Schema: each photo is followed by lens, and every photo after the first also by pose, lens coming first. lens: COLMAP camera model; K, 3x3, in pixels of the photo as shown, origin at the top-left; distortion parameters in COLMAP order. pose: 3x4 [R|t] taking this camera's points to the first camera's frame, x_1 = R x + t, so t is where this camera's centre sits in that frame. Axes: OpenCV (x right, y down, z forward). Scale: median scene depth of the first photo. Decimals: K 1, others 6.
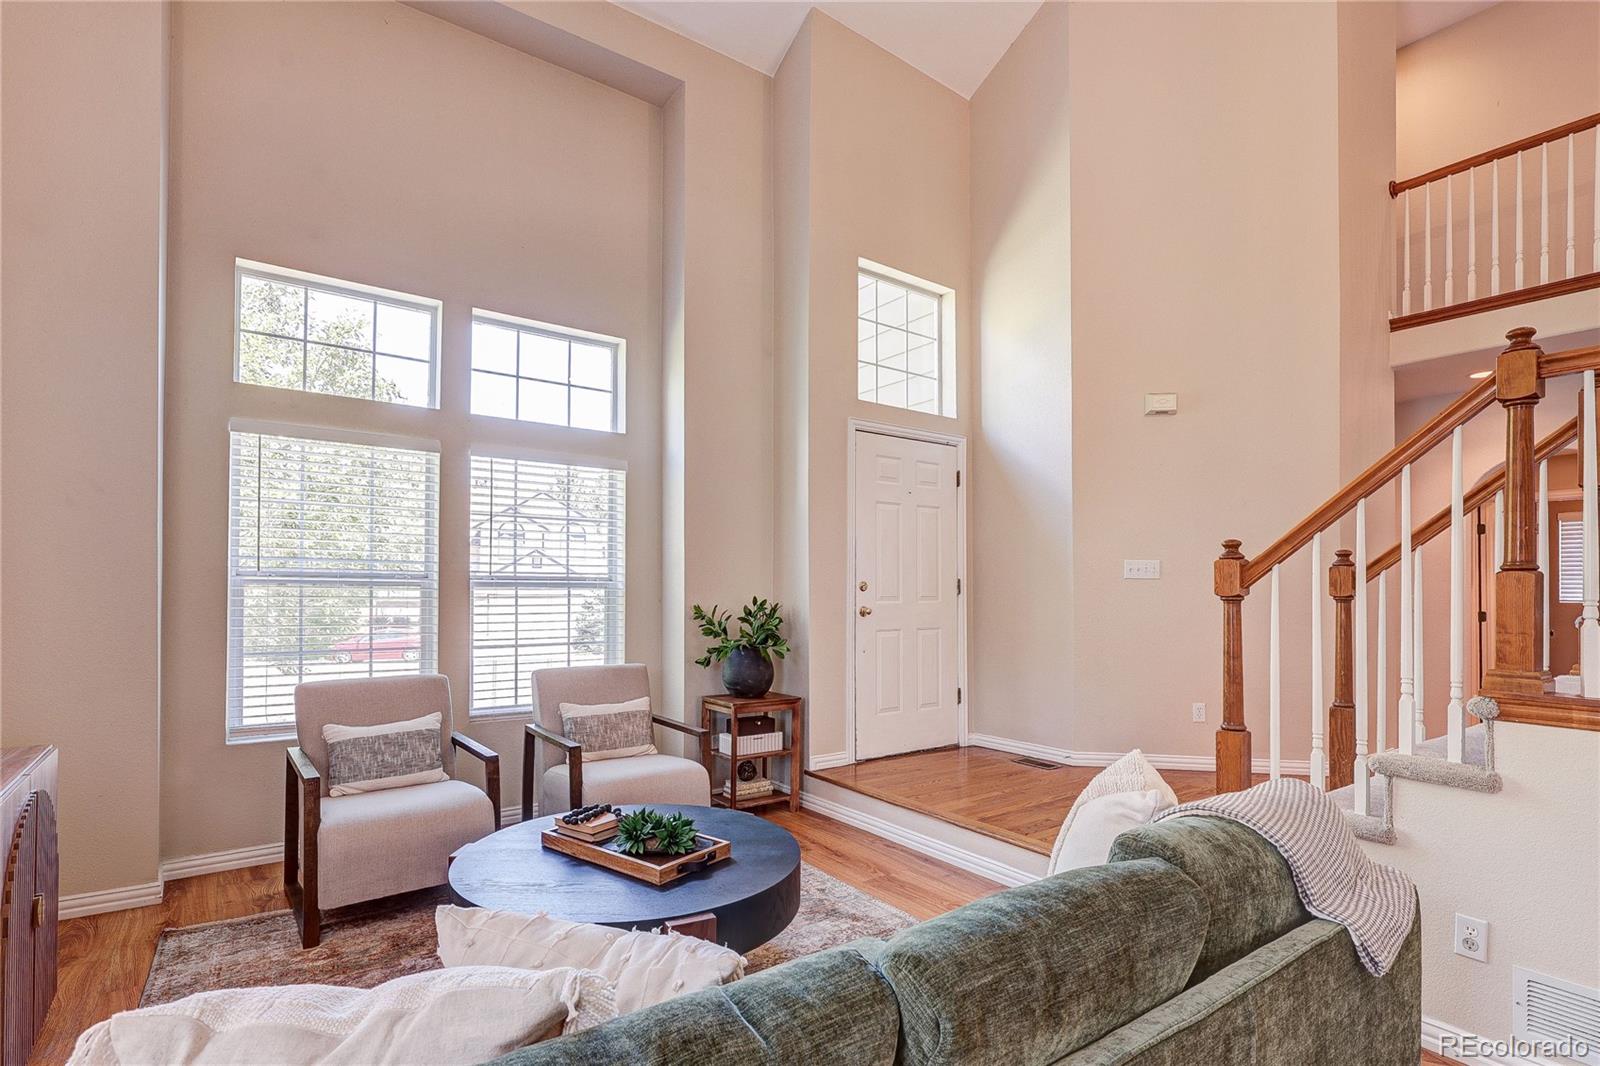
lens RADIAL K [[788.6, 0, 838.9], [0, 788.6, 575.2], [0, 0, 1]] dist [-0.011313, -0.000163]
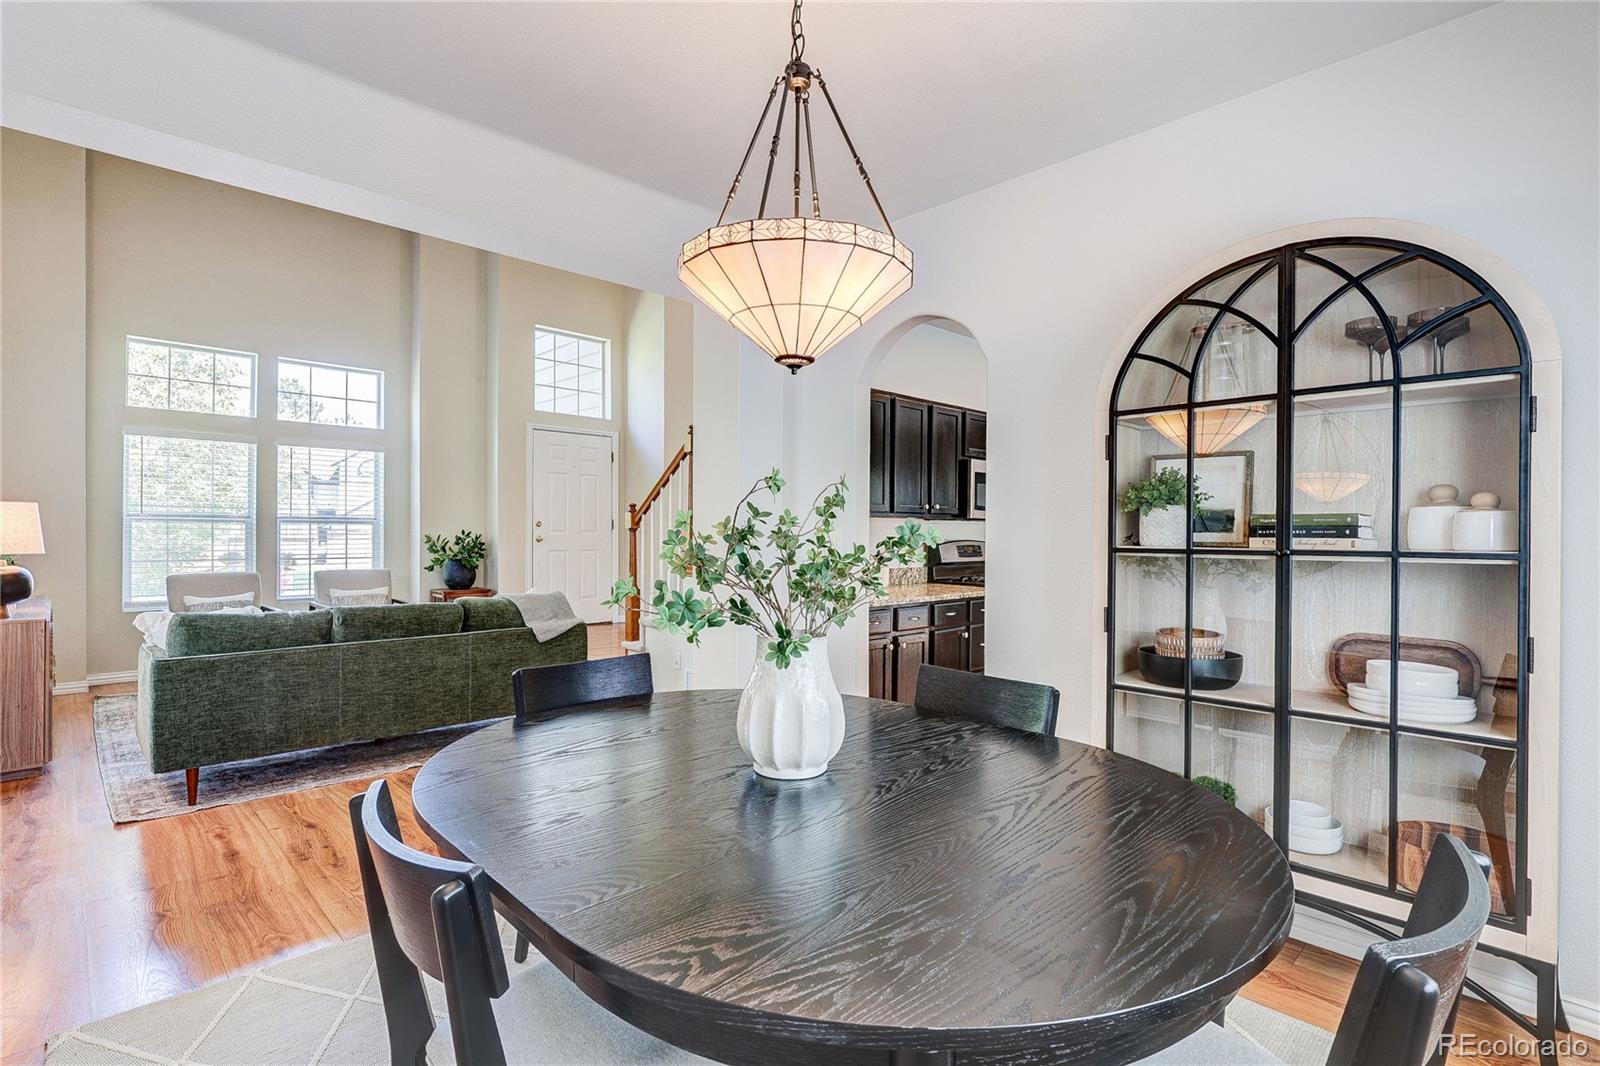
lens RADIAL K [[740.0, 0, 800.0], [0, 740.0, 533.0], [0, 0, 1]] dist [-0.002613, -0.000002]
pose [[0.993605, 0.002165, 0.112893, 0.430311], [-0.004901, 0.999701, 0.023956, -0.006984], [-0.112807, -0.024356, 0.993318, -0.650806]]
